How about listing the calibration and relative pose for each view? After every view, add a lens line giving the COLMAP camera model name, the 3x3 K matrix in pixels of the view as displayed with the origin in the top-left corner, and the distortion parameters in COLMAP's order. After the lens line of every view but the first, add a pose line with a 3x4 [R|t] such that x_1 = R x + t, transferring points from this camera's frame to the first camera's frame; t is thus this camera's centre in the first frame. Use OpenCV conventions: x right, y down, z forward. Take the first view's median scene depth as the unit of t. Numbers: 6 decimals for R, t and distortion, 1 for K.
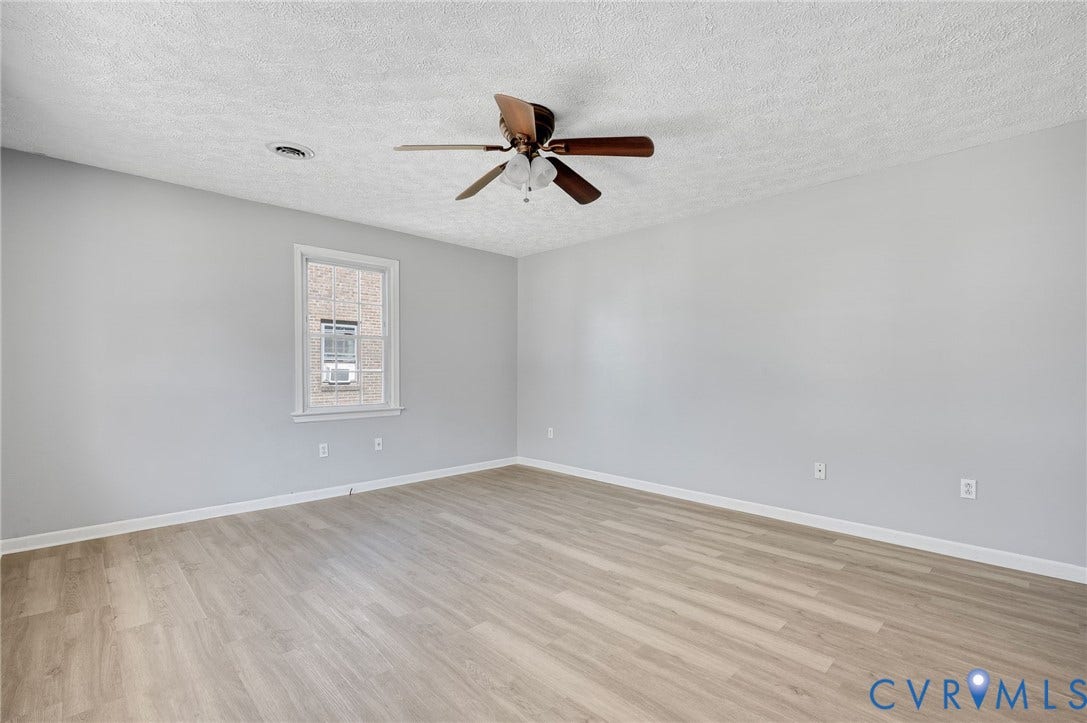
lens RADIAL K [[485.9, 0, 544.1], [0, 485.9, 367.9], [0, 0, 1]] dist [-0.000456, -0.000077]
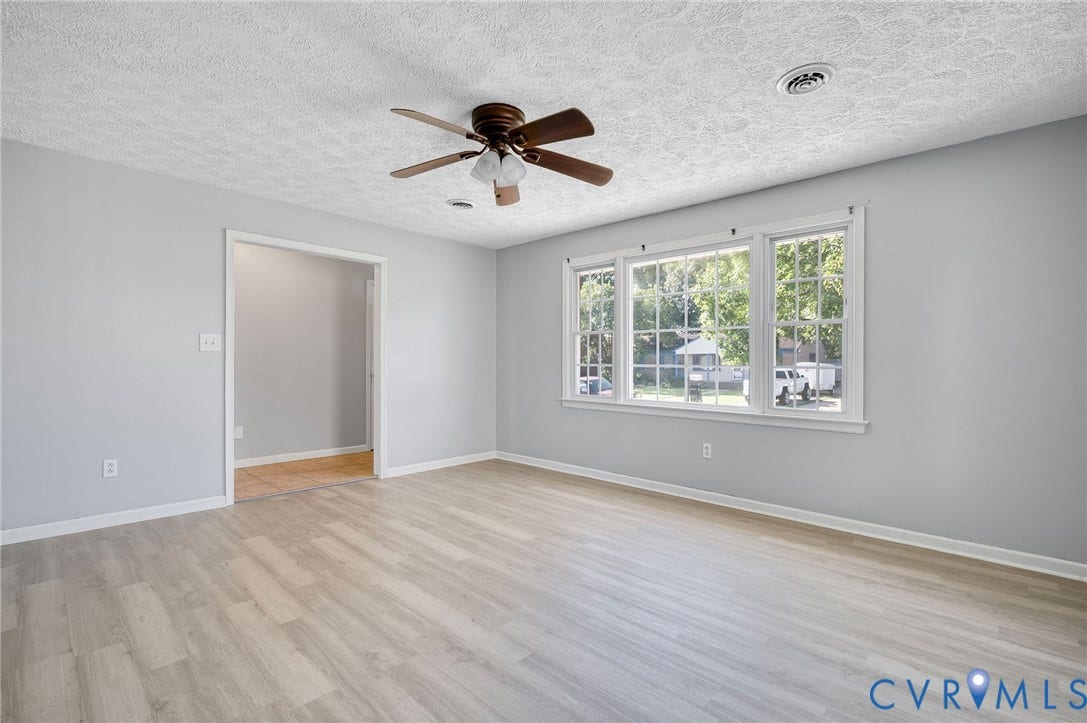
lens RADIAL K [[485.9, 0, 544.1], [0, 485.9, 367.9], [0, 0, 1]] dist [-0.000456, -0.000077]
pose [[-0.999046, -0.006855, -0.043131, -0.089457], [-0.007080, 0.999962, 0.005064, 0.010704], [0.043095, 0.005364, -0.999057, 1.983293]]
